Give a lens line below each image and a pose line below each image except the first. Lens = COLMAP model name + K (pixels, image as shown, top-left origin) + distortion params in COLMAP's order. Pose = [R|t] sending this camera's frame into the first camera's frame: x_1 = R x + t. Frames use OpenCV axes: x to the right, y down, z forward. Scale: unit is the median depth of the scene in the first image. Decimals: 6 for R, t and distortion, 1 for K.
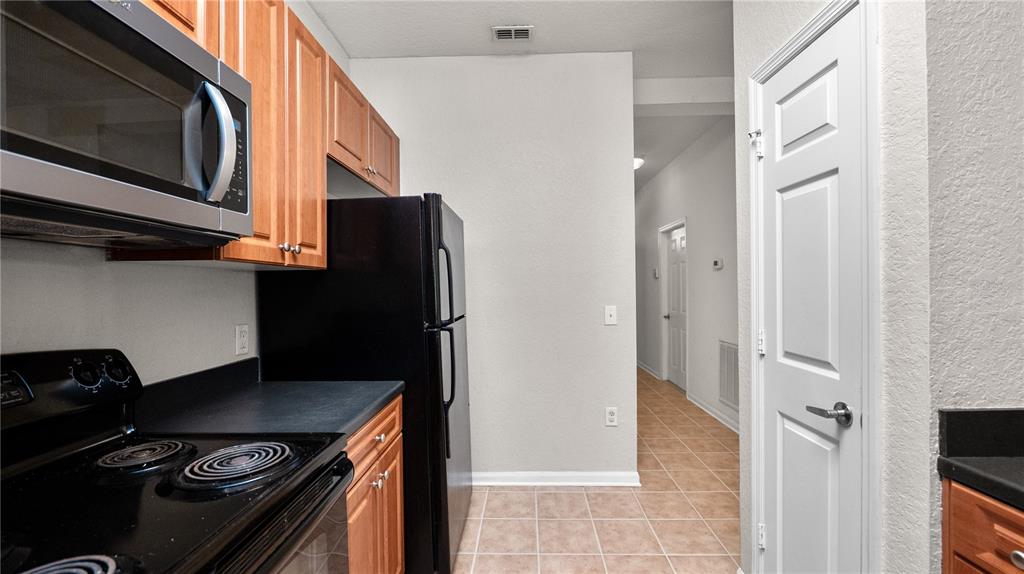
lens RADIAL K [[416.4, 0, 512.5], [0, 416.4, 289.1], [0, 0, 1]] dist [-0.010912, 0.000429]
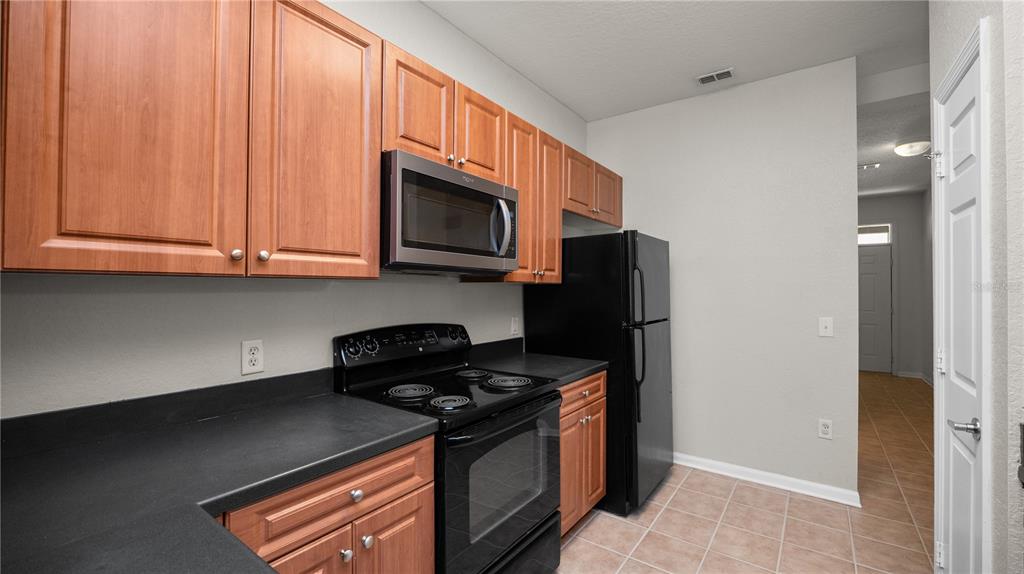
lens RADIAL K [[416.4, 0, 508.7], [0, 416.4, 286.9], [0, 0, 1]] dist [-0.010912, 0.000429]
pose [[0.817915, 0.010760, -0.575239, 0.298805], [-0.015220, 0.999880, -0.002938, -0.030067], [0.575138, 0.011158, 0.817980, -0.401135]]
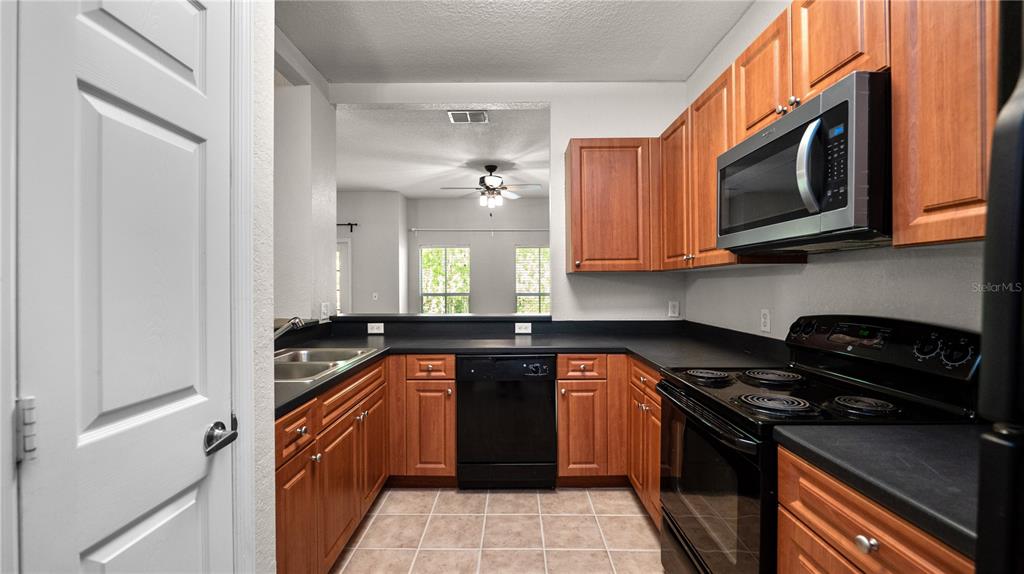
lens RADIAL K [[416.4, 0, 509.6], [0, 416.4, 284.7], [0, 0, 1]] dist [-0.010912, 0.000429]
pose [[-0.999569, 0.014131, -0.025724, 0.154322], [0.013996, 0.999887, 0.005445, -0.002496], [0.025798, 0.005083, -0.999654, 1.337356]]
